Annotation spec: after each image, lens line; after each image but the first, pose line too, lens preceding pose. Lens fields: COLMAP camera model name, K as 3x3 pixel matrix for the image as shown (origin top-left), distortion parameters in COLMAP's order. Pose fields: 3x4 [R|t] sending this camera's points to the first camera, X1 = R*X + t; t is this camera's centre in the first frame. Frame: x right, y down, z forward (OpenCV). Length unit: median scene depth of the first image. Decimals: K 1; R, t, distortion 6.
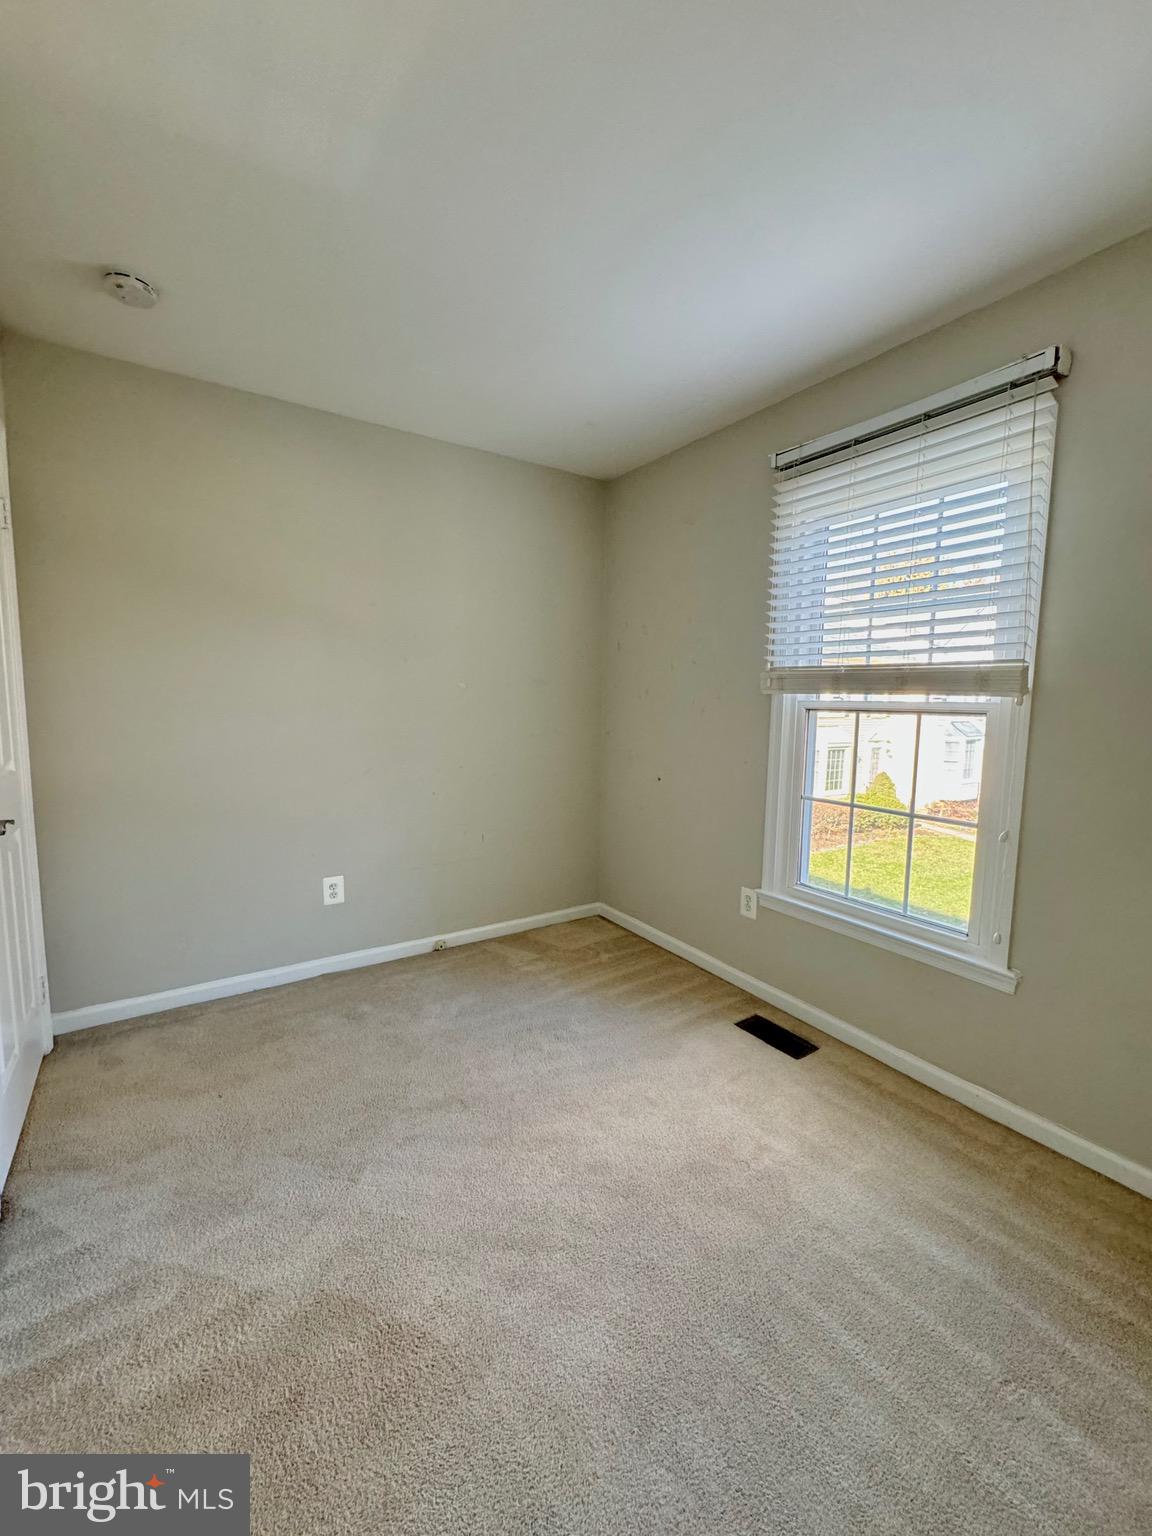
lens RADIAL K [[628.4, 0, 583.8], [0, 628.4, 763.8], [0, 0, 1]] dist [-0.002743, 0.000417]
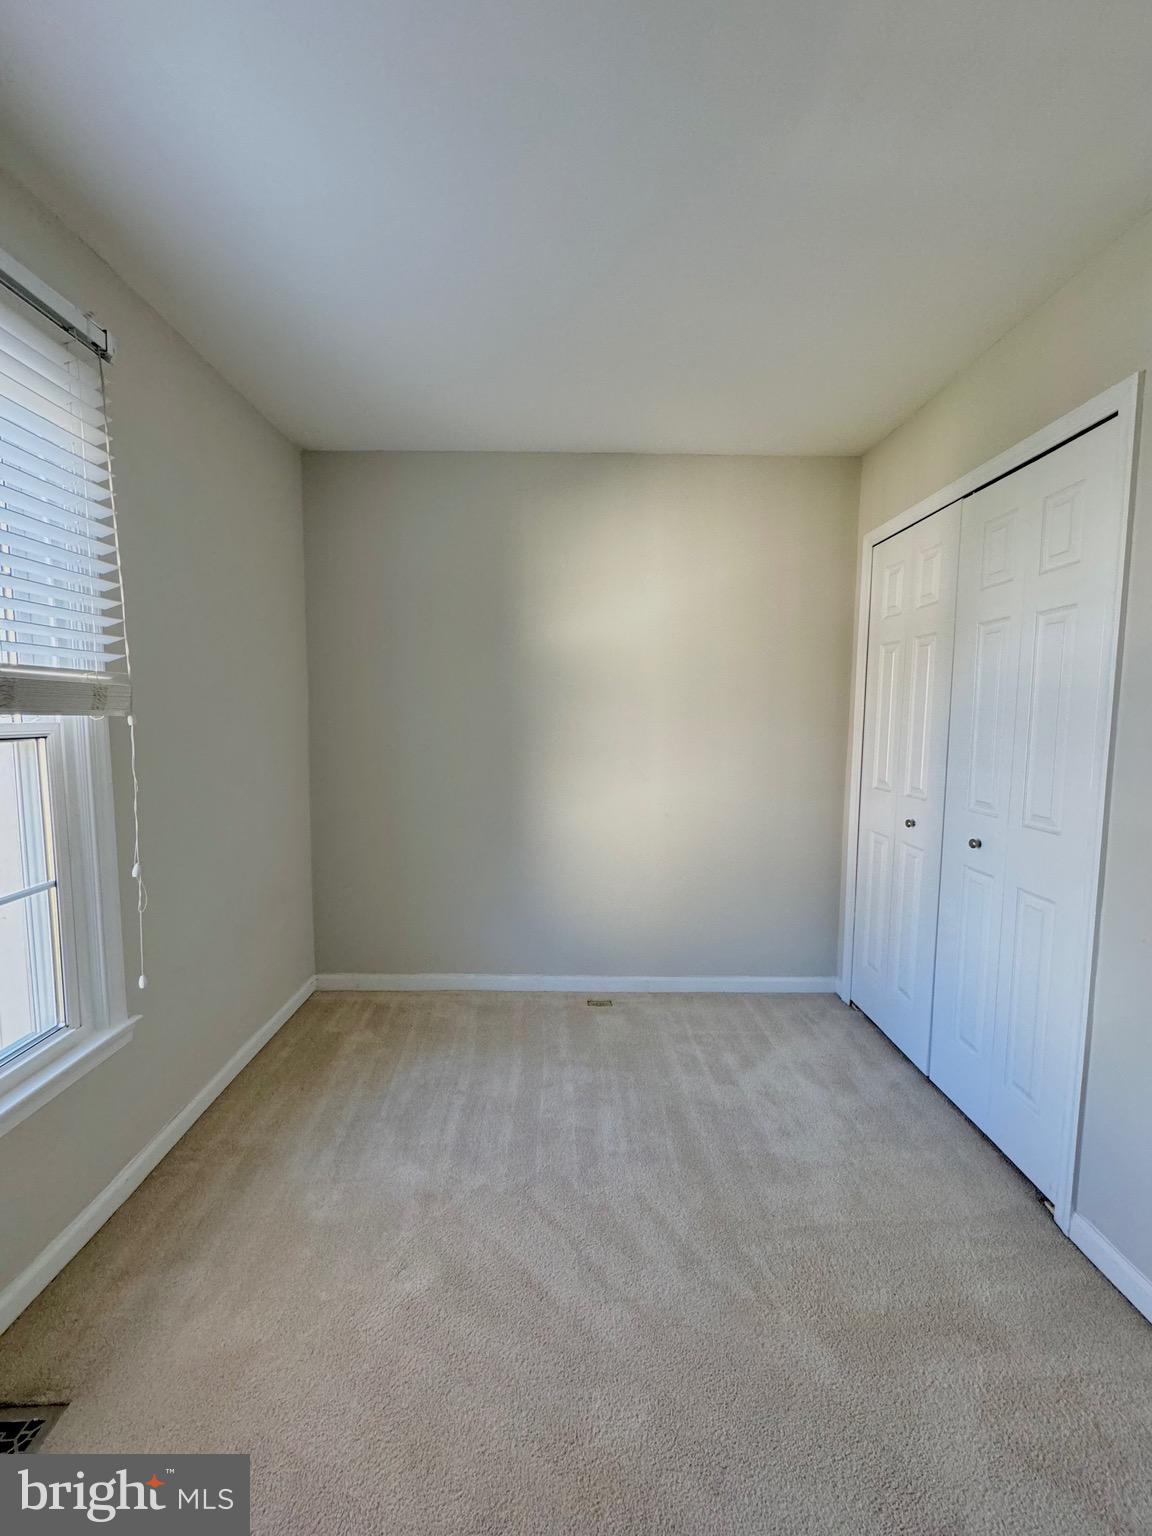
lens RADIAL K [[610.4, 0, 580.6], [0, 610.4, 766.7], [0, 0, 1]] dist [-0.001021, 0.000215]
pose [[-0.840526, -0.073310, 0.536789, -0.235450], [0.032322, 0.982252, 0.184760, -0.124694], [-0.540807, 0.172645, -0.823238, 0.981695]]
